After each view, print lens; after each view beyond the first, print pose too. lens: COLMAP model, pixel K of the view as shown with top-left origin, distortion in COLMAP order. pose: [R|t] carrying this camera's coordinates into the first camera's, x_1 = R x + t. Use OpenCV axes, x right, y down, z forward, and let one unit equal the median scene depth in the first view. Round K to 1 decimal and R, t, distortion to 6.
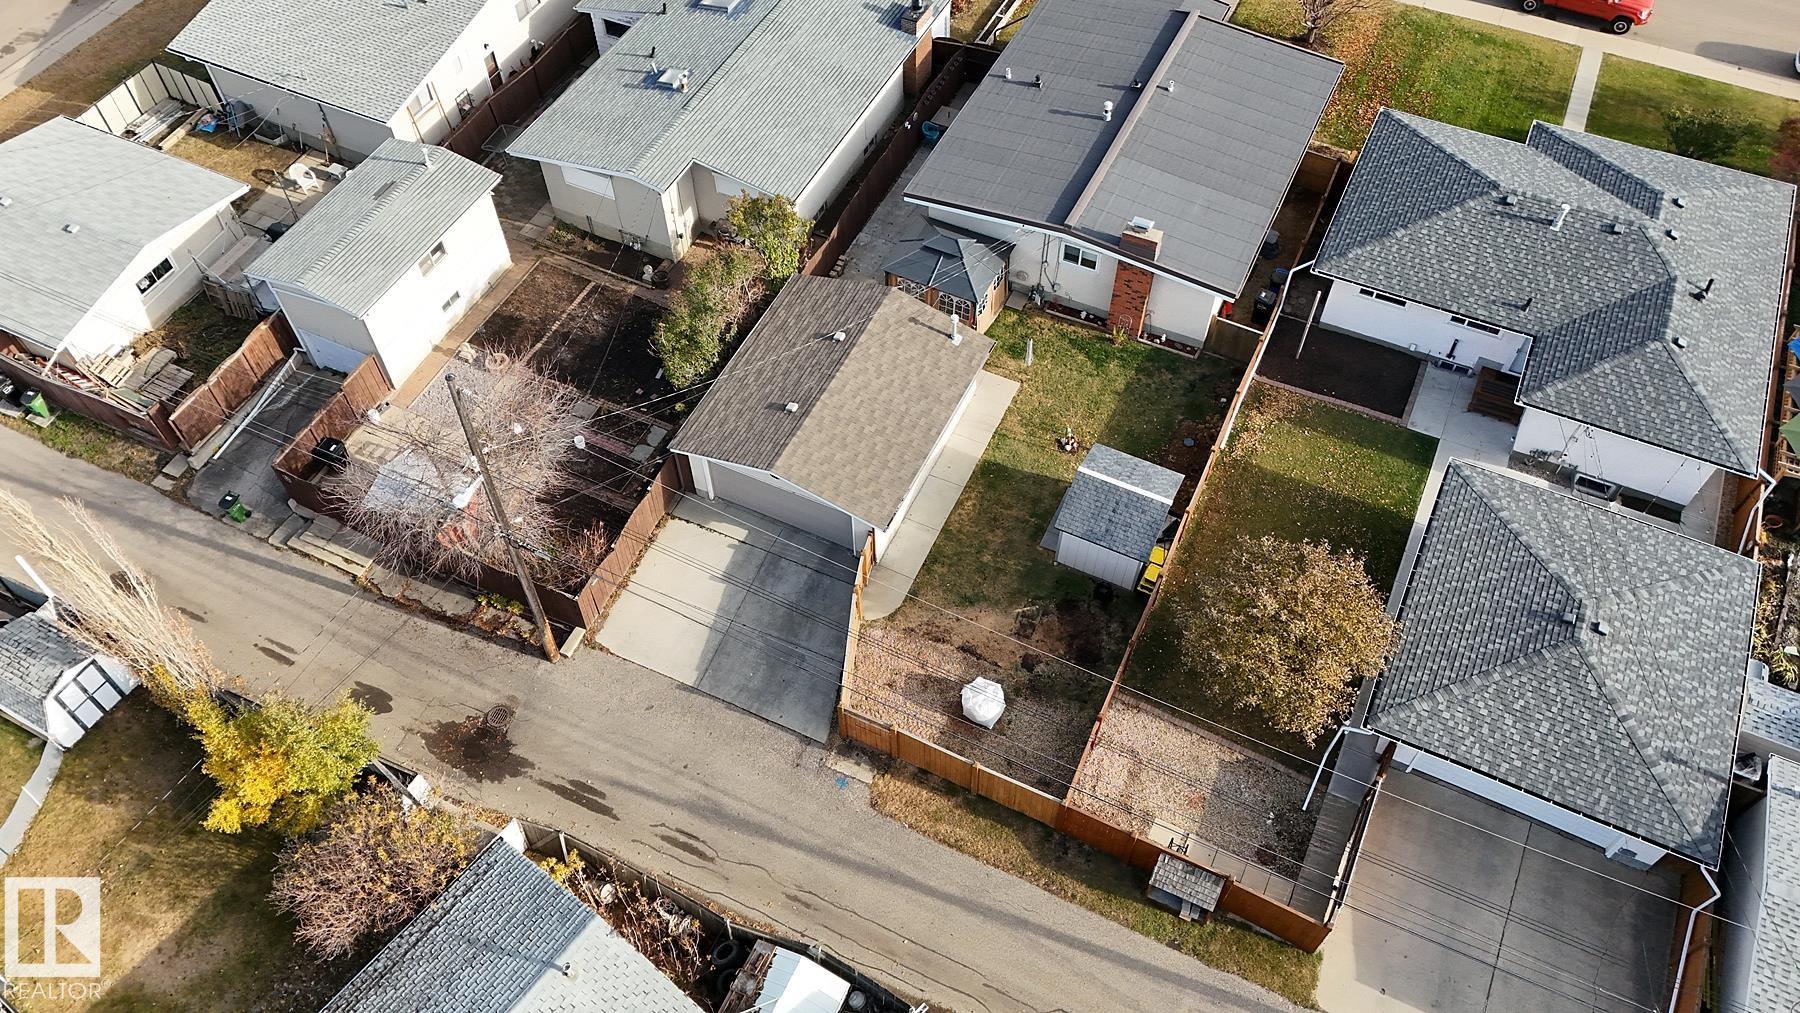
lens RADIAL K [[1314.1, 0, 897.3], [0, 1314.1, 500.8], [0, 0, 1]] dist [0.089990, -0.089849]
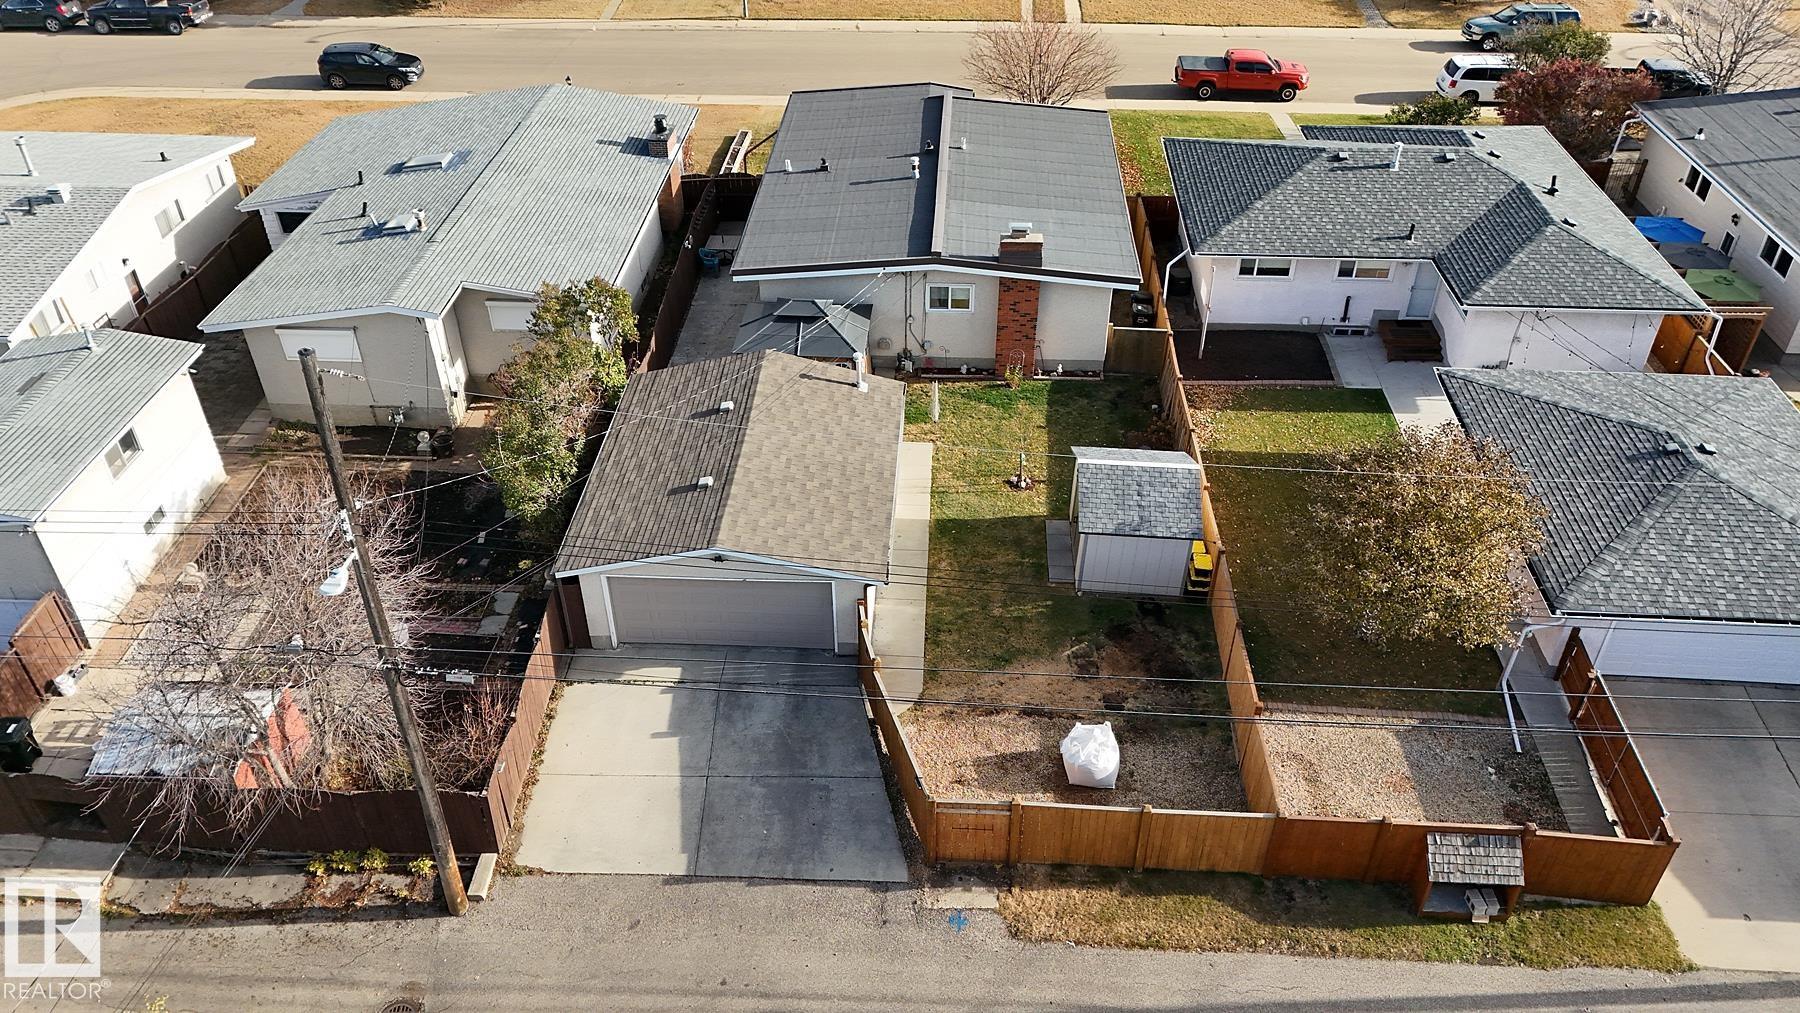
lens RADIAL K [[1314.1, 0, 897.3], [0, 1314.1, 500.8], [0, 0, 1]] dist [0.089990, -0.089849]
pose [[0.924363, -0.223692, 0.309055, -0.210664], [0.304297, 0.920908, -0.243582, 0.153603], [-0.230124, 0.319203, 0.919322, 0.274984]]
